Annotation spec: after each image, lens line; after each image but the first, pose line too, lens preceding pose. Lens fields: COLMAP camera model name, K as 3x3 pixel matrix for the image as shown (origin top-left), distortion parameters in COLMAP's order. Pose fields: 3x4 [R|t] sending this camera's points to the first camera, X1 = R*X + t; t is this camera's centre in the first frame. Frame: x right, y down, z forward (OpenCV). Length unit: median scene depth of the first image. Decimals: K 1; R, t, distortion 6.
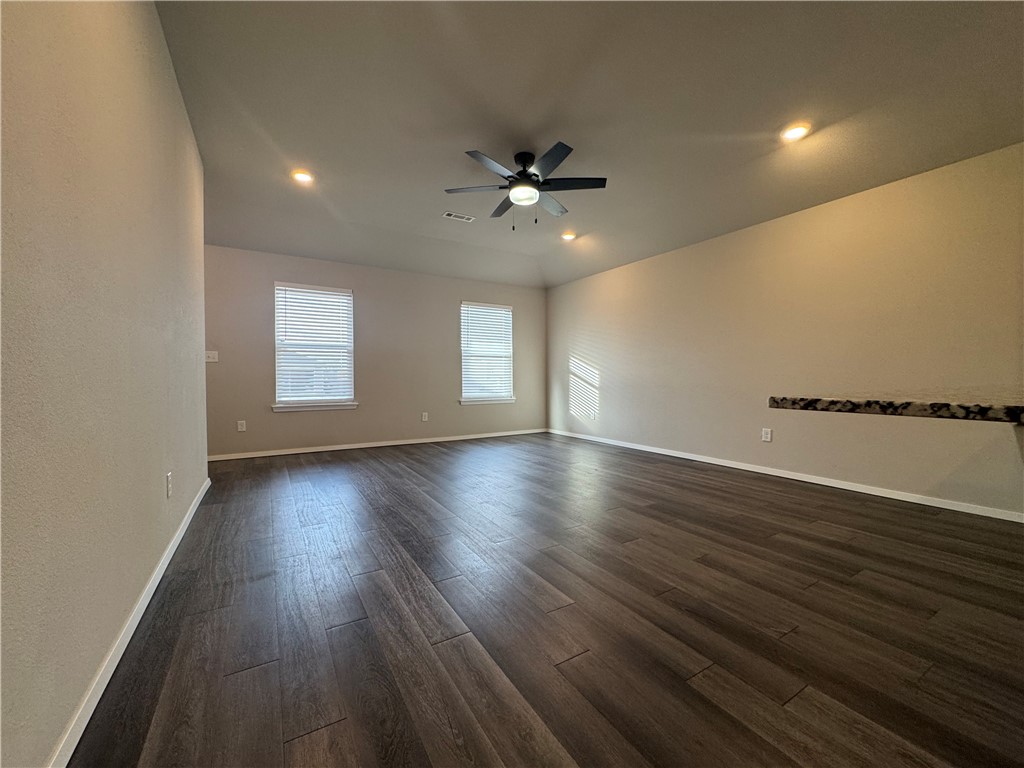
lens RADIAL K [[410.9, 0, 514.8], [0, 410.9, 382.2], [0, 0, 1]] dist [-0.001428, 0.000099]
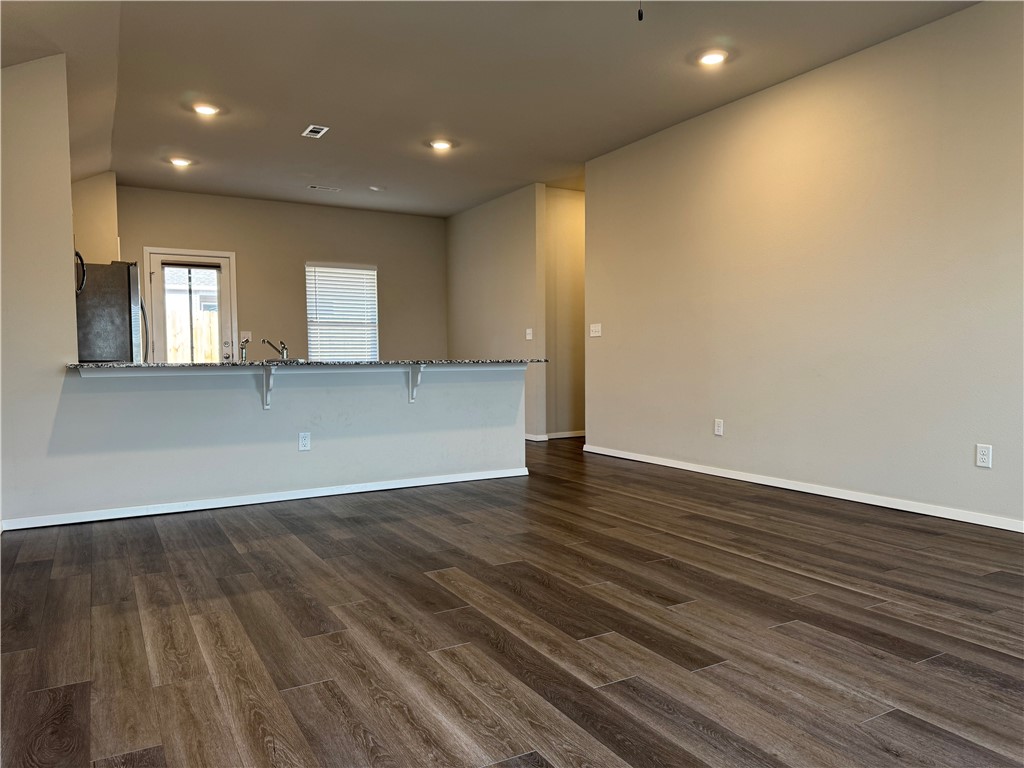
lens RADIAL K [[717.3, 0, 526.4], [0, 717.3, 387.4], [0, 0, 1]] dist [0.059631, -0.059363]
pose [[-0.999947, 0.008674, 0.005467, 0.212954], [0.008950, 0.998567, 0.052760, -0.022536], [-0.005002, 0.052807, -0.998592, 2.211507]]
